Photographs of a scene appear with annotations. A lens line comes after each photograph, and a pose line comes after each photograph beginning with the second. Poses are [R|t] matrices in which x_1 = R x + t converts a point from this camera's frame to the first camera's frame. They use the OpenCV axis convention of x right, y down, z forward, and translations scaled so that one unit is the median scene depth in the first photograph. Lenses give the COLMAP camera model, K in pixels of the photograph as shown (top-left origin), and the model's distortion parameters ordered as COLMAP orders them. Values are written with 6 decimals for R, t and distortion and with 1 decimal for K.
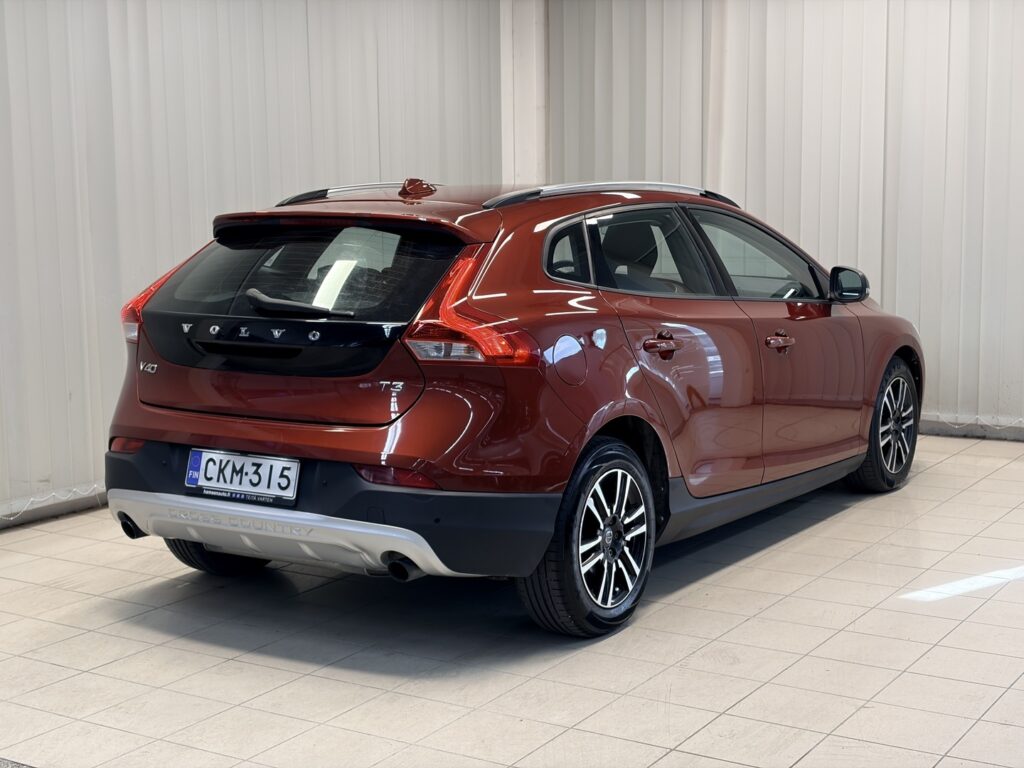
lens RADIAL K [[1525.8, 0, 504.2], [0, 1525.8, 385.6], [0, 0, 1]] dist [0.077220, 0.000000]
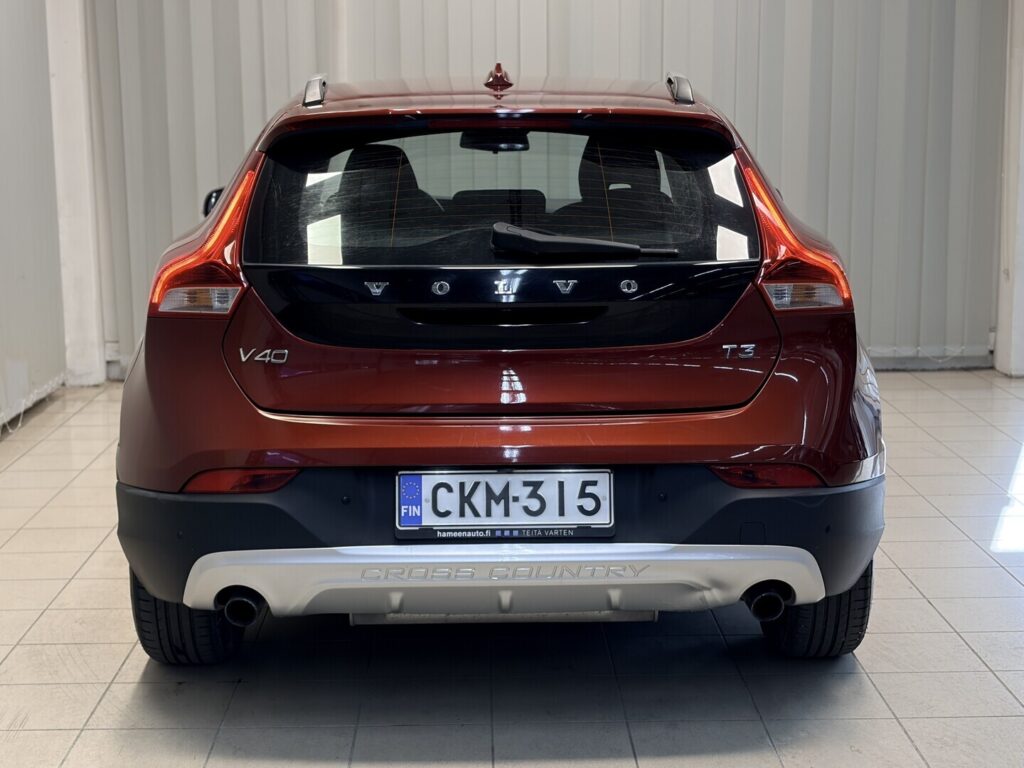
lens RADIAL K [[1698.3, 0, 508.7], [0, 1698.3, 380.3], [0, 0, 1]] dist [0.130009, 0.000000]
pose [[0.835349, -0.085917, 0.542964, -0.563304], [0.072014, 0.996302, 0.046858, -0.029076], [-0.544982, -0.000042, 0.838448, 0.369190]]
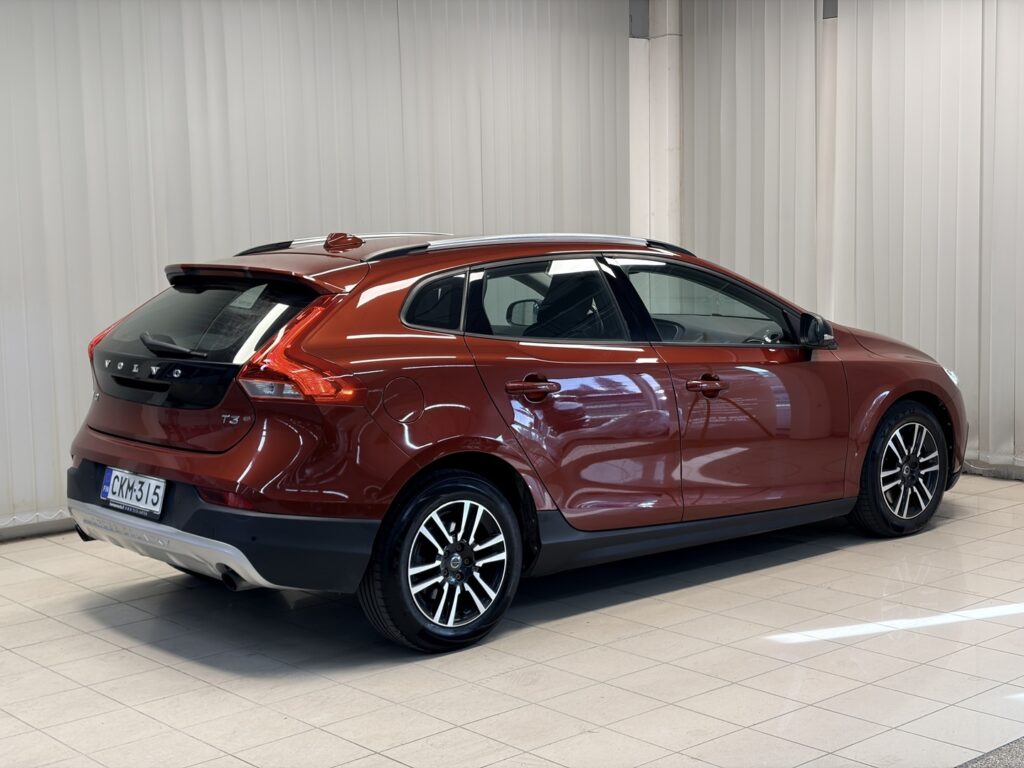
lens RADIAL K [[1525.8, 0, 517.3], [0, 1525.8, 382.8], [0, 0, 1]] dist [0.077220, 0.000000]
pose [[0.961588, 0.024930, -0.273361, 0.422058], [-0.028871, 0.999529, -0.010404, -0.020065], [0.272973, 0.017897, 0.961855, -0.044844]]
